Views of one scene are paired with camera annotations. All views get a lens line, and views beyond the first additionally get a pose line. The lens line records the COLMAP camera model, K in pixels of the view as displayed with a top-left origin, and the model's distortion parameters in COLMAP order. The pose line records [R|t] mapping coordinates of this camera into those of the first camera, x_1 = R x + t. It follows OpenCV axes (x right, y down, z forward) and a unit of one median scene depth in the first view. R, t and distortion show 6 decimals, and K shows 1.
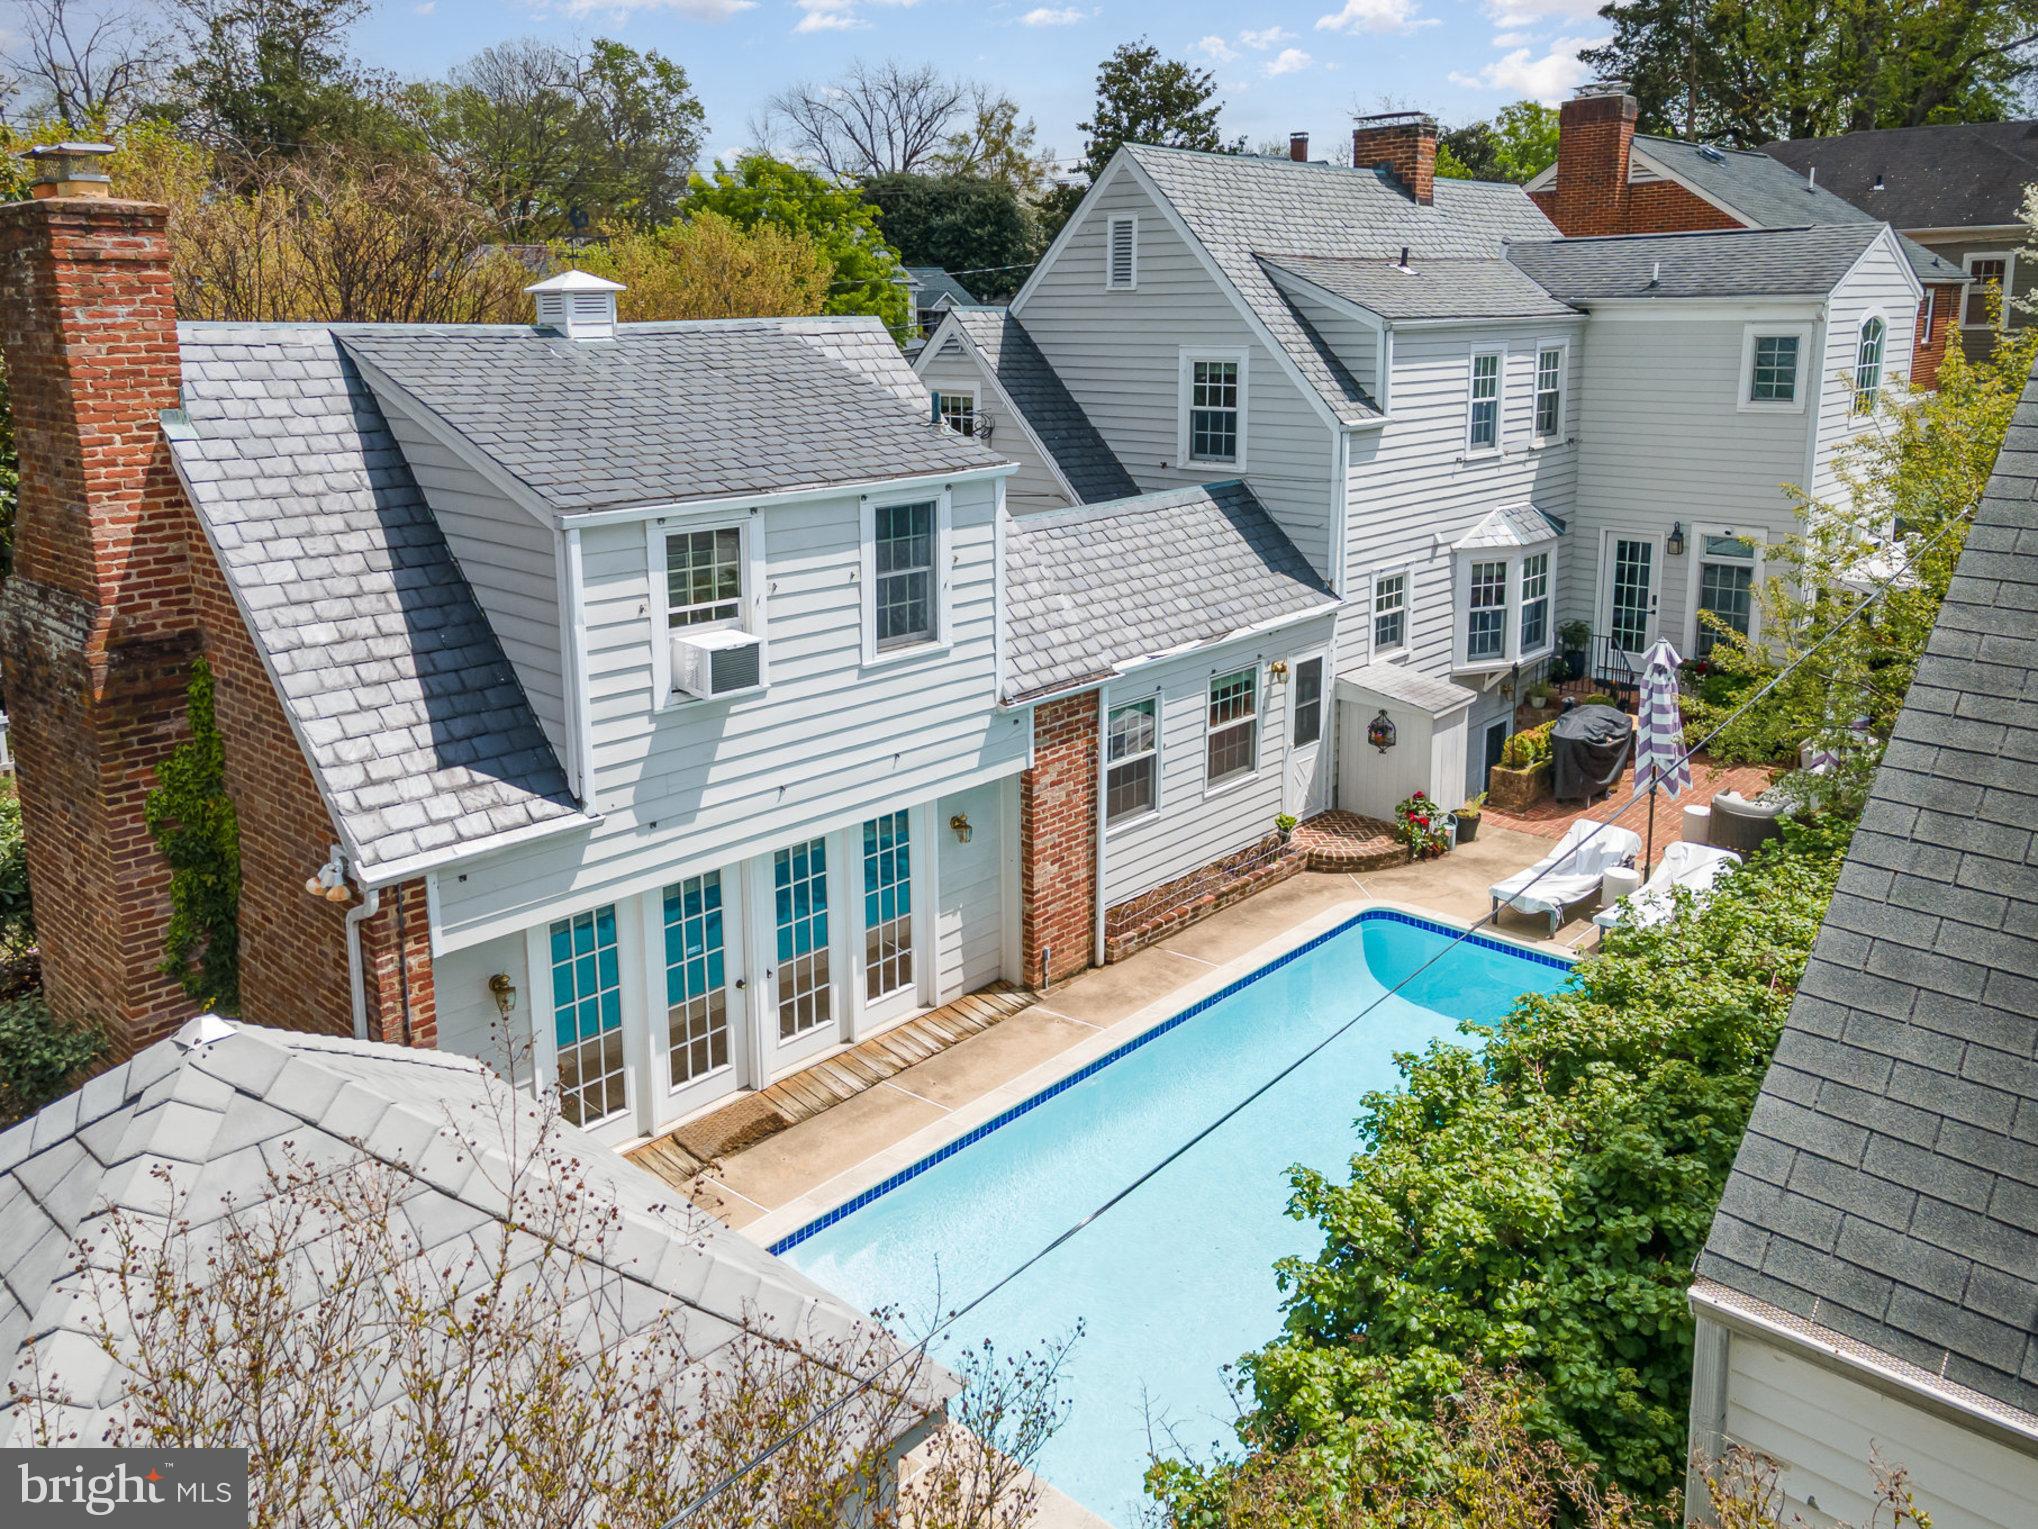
lens RADIAL K [[1539.6, 0, 1020.8], [0, 1539.6, 606.9], [0, 0, 1]] dist [0.025719, -0.002290]
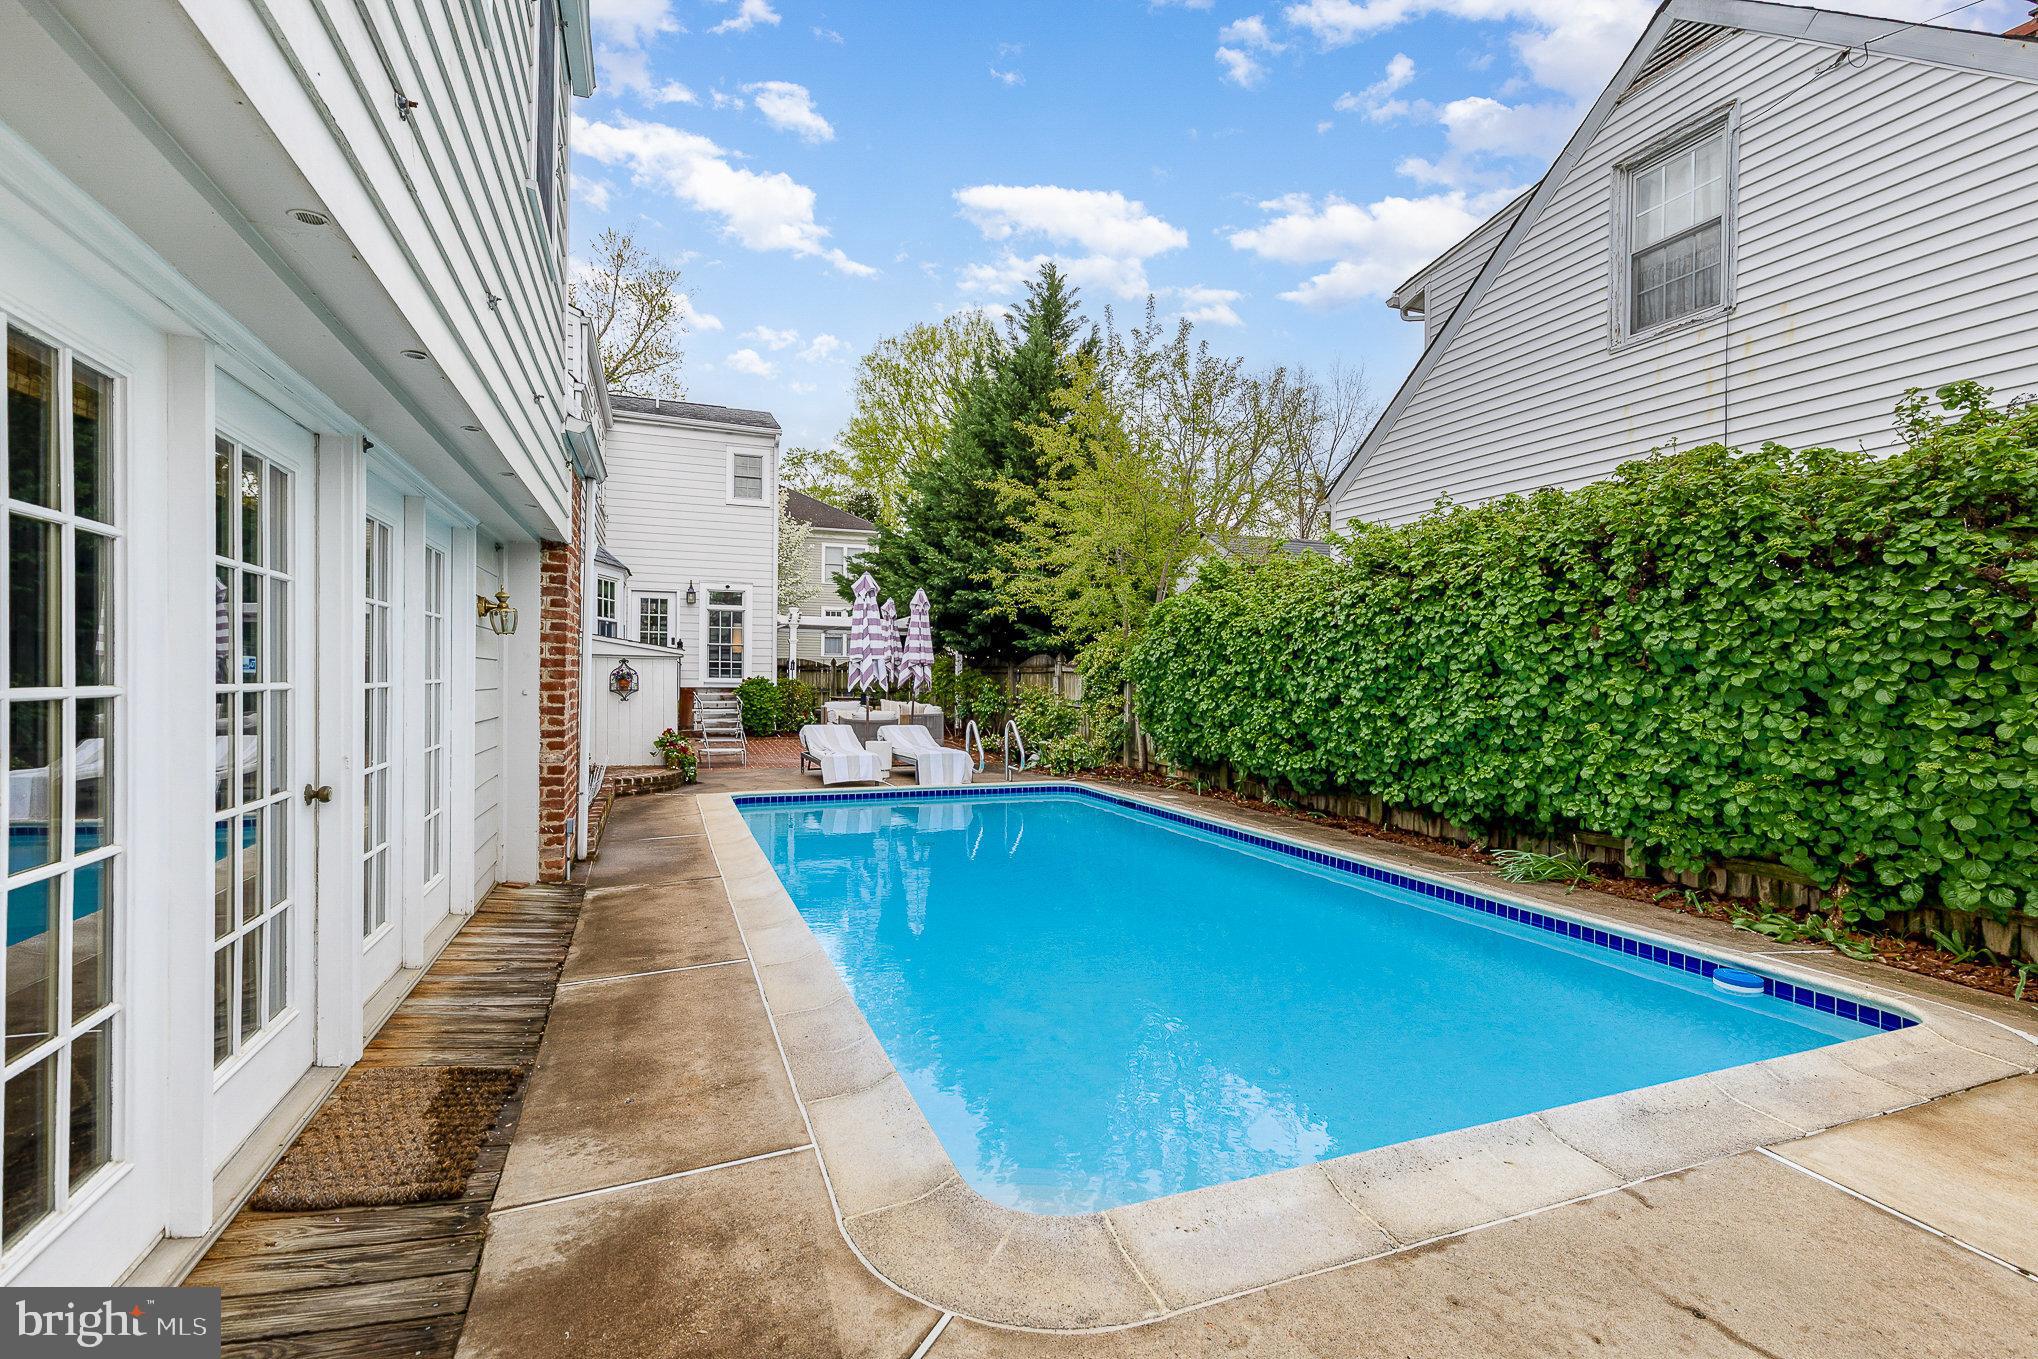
lens RADIAL K [[905.6, 0, 1007.9], [0, 905.6, 683.9], [0, 0, 1]] dist [0.009464, -0.000316]
pose [[0.441407, 0.005192, 0.897292, -0.212443], [0.158807, 0.983746, -0.083814, 0.178421], [-0.883142, 0.179492, 0.433407, 0.492991]]
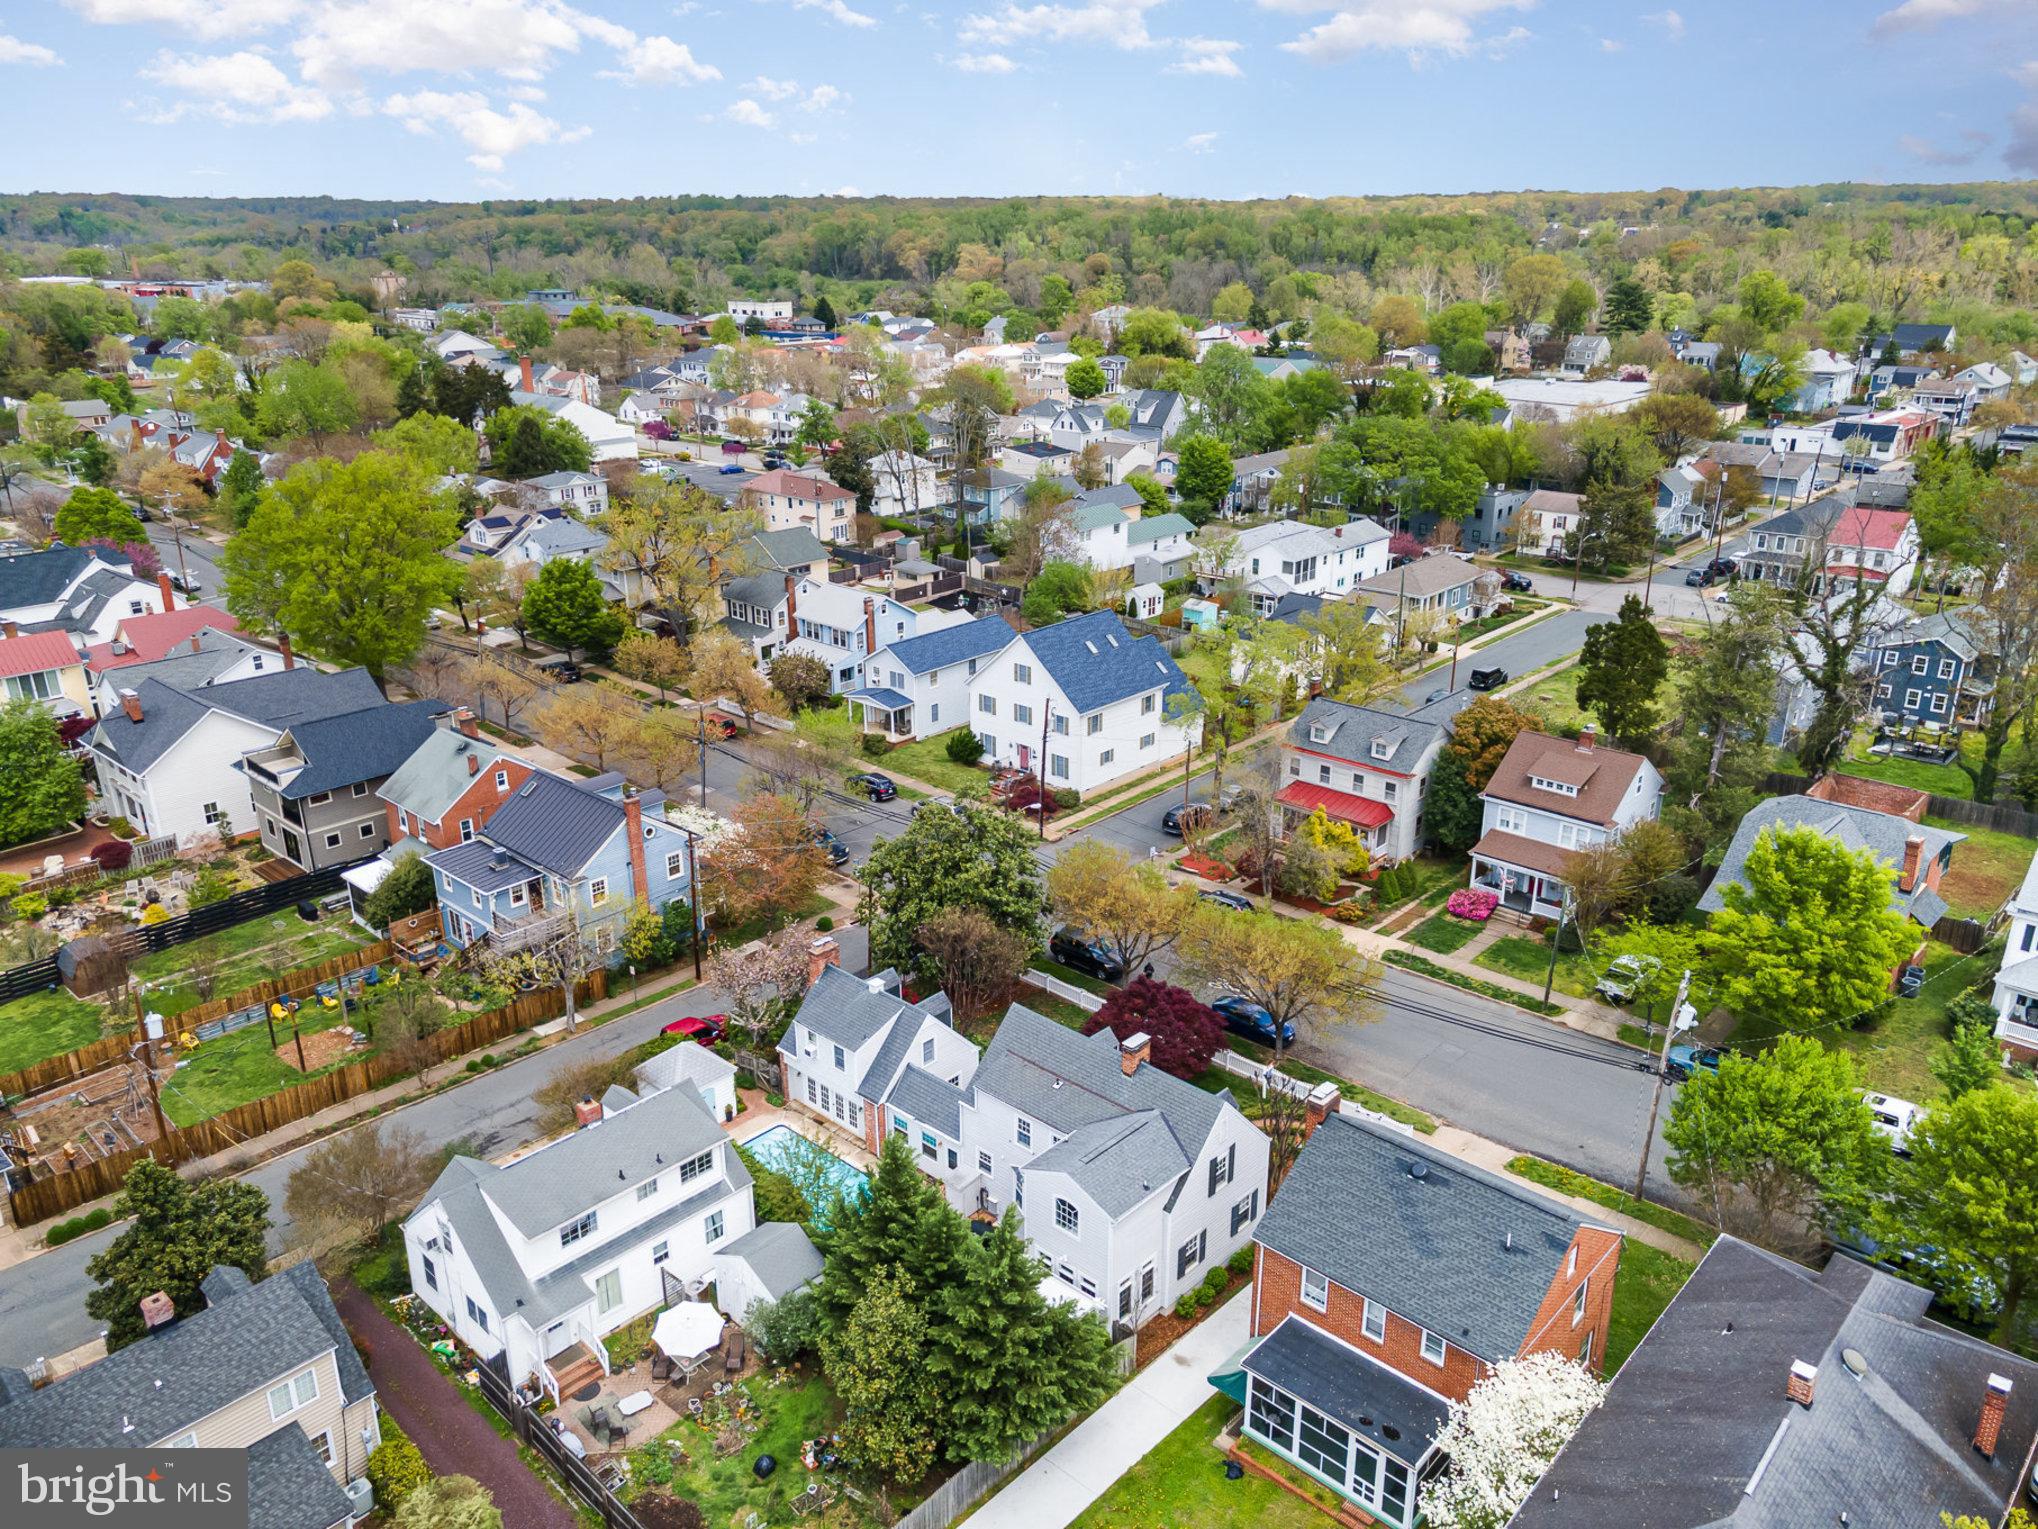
lens RADIAL K [[1501.5, 0, 1019.0], [0, 1501.5, 764.5], [0, 0, 1]] dist [0.031341, 0.035859]
pose [[-0.000431, 0.350514, -0.936557, 3.206058], [-0.182521, 0.920797, 0.344700, -2.062392], [0.983202, 0.171090, 0.063580, 0.760810]]
